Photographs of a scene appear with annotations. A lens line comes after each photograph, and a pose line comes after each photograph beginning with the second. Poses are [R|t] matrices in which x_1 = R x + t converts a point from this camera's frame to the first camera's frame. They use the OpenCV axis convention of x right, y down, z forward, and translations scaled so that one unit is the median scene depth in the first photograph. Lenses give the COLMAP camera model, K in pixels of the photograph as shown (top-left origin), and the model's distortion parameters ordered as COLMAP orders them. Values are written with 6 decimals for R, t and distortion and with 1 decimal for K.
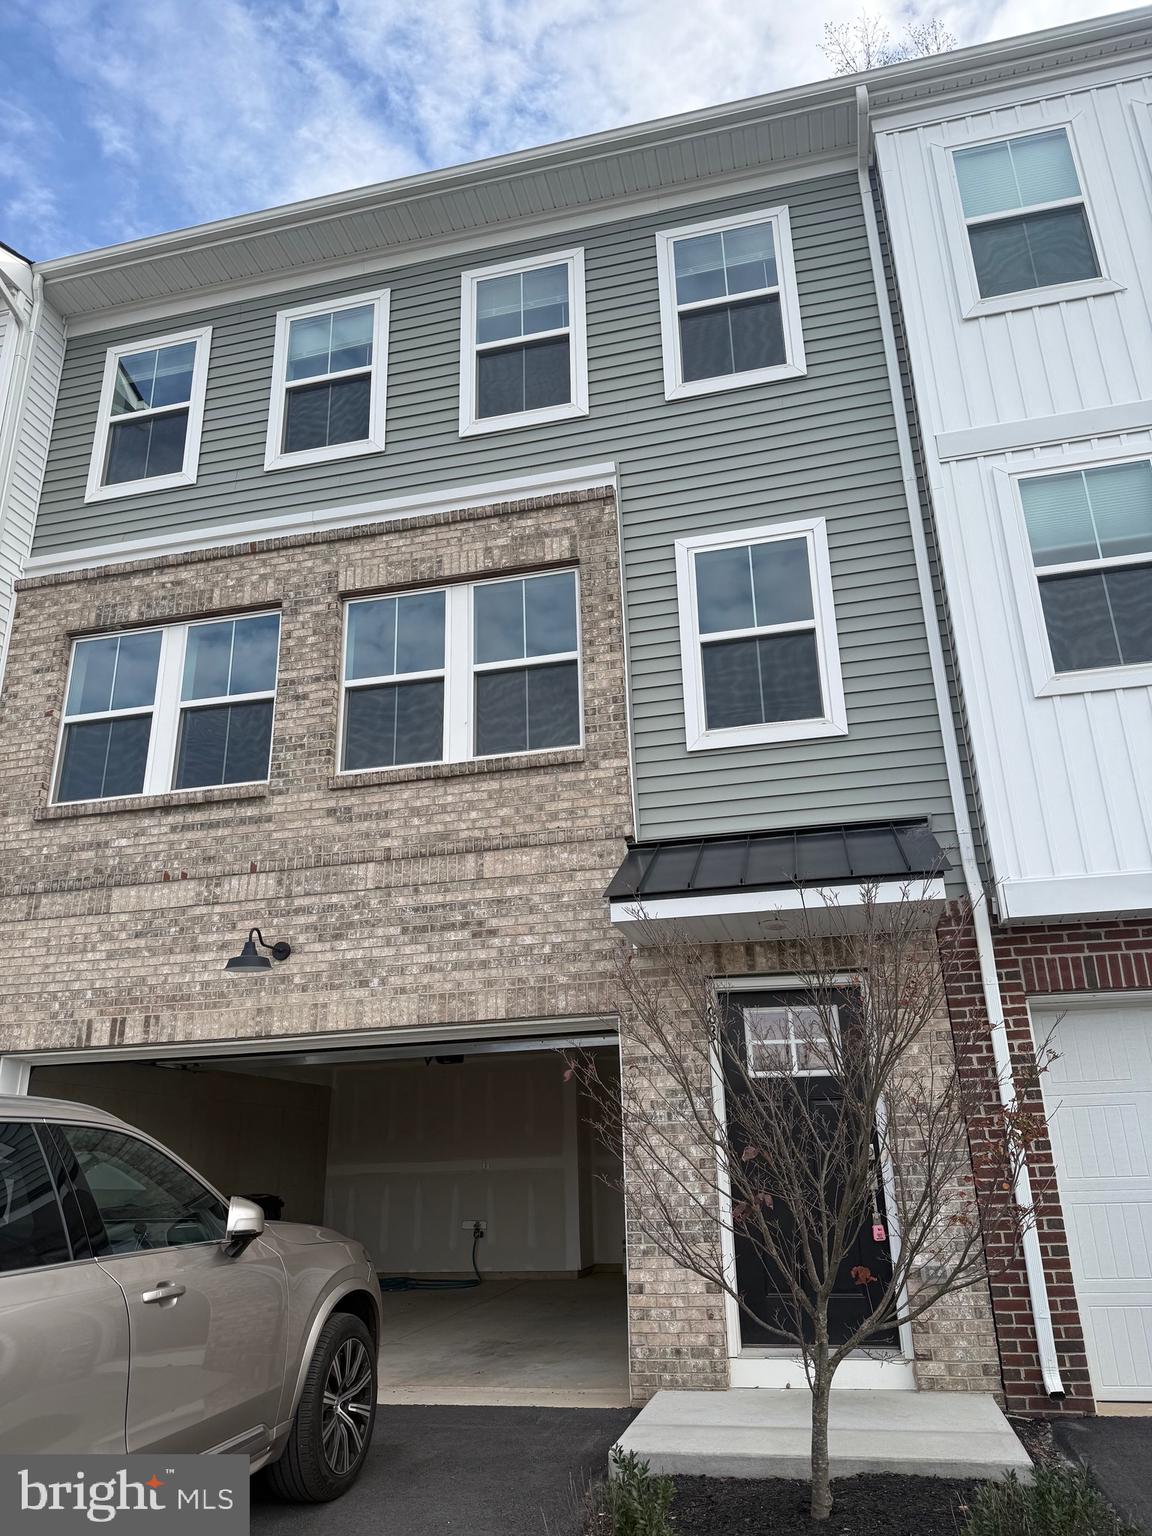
lens RADIAL K [[1074.3, 0, 576.0], [0, 1074.3, 768.0], [0, 0, 1]] dist [0.099480, -0.145790]
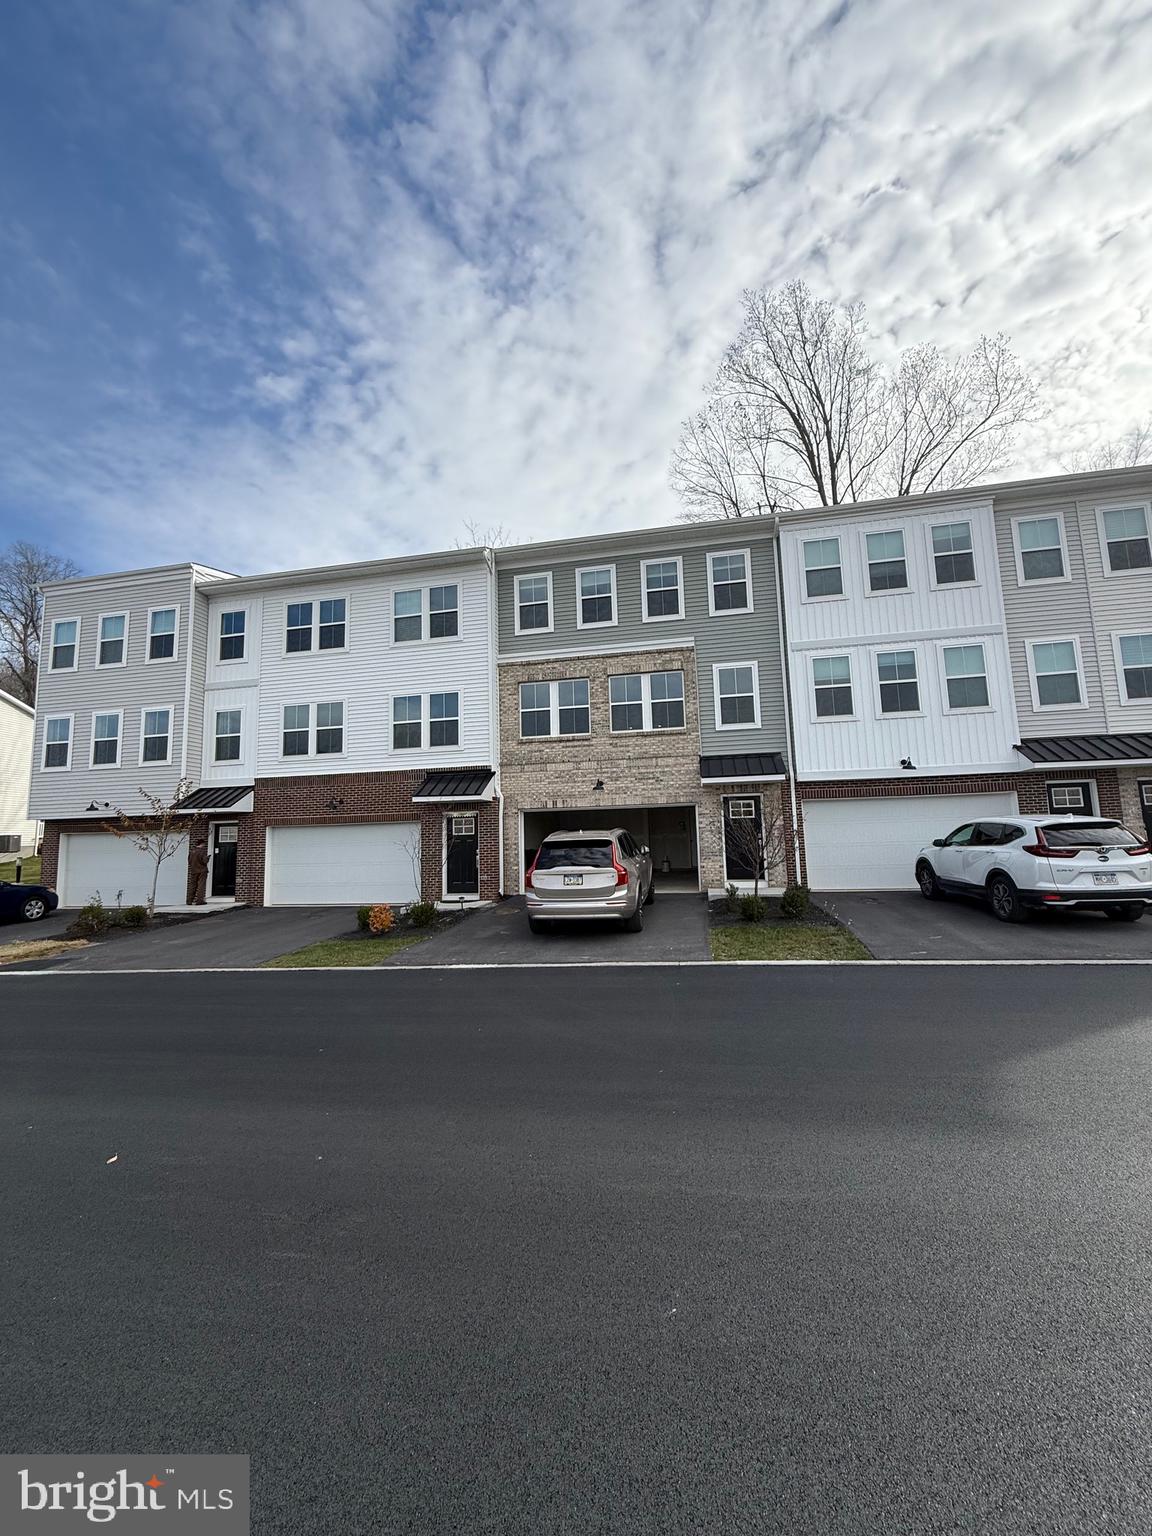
lens RADIAL K [[613.9, 0, 542.9], [0, 613.9, 766.1], [0, 0, 1]] dist [-0.058075, -0.000053]
pose [[0.999856, 0.006627, 0.015623, -0.449460], [-0.010189, 0.970616, 0.240416, -0.343722], [-0.013571, -0.240541, 0.970544, -0.884624]]
